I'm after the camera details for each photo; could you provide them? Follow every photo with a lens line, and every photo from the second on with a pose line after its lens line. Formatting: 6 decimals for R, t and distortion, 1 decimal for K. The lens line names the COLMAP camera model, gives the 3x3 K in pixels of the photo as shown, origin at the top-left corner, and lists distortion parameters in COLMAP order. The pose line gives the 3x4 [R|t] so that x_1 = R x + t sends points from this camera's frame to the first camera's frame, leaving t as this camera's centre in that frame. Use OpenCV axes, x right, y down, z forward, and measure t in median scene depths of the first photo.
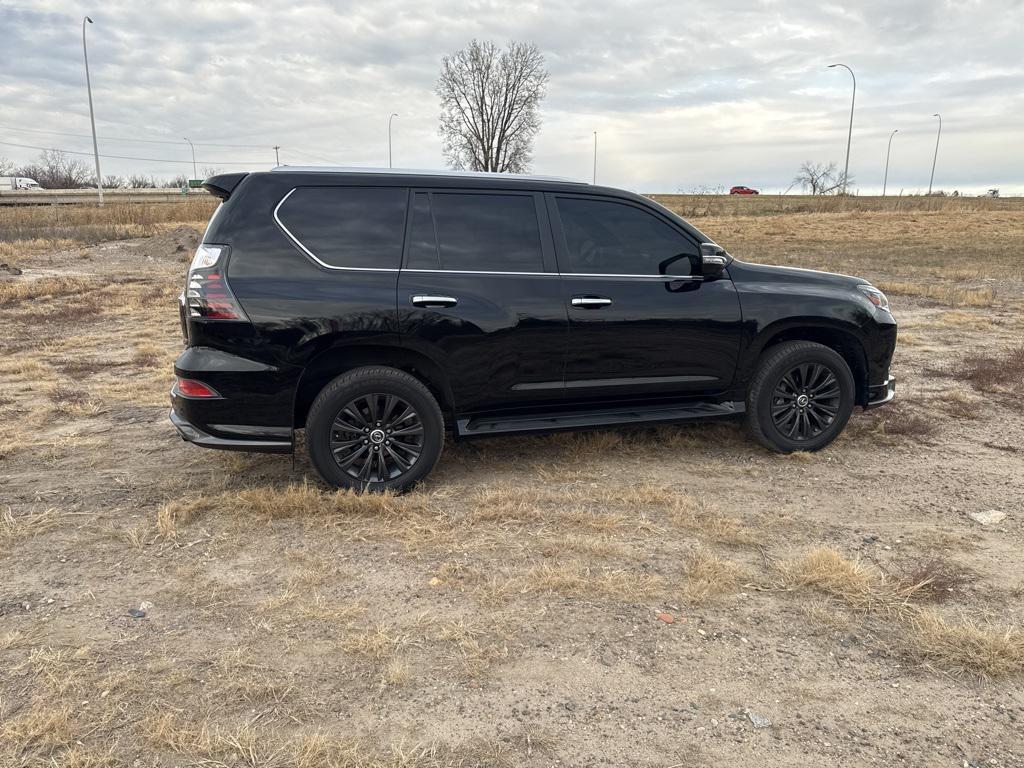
lens RADIAL K [[732.2, 0, 510.7], [0, 732.2, 380.1], [0, 0, 1]] dist [0.027227, -0.026996]
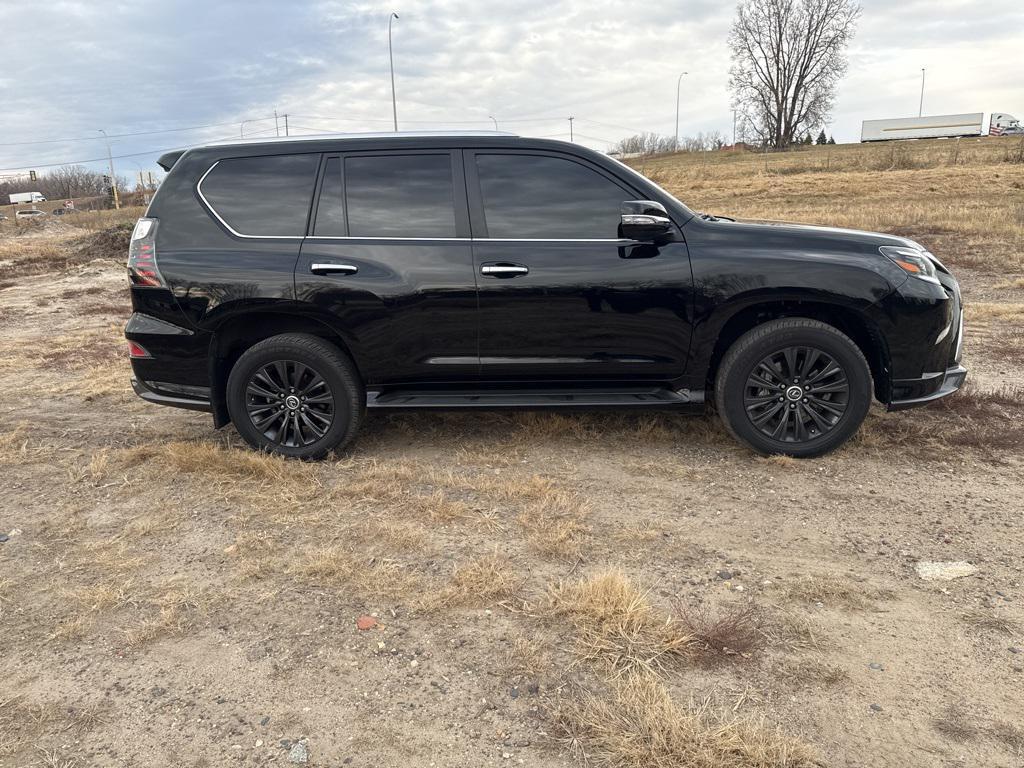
lens RADIAL K [[732.2, 0, 515.3], [0, 732.2, 381.4], [0, 0, 1]] dist [0.027227, -0.026996]
pose [[0.924989, 0.055433, -0.375928, 0.384139], [-0.037815, 0.997820, 0.054090, -0.015415], [0.378106, -0.035817, 0.925069, 0.134870]]
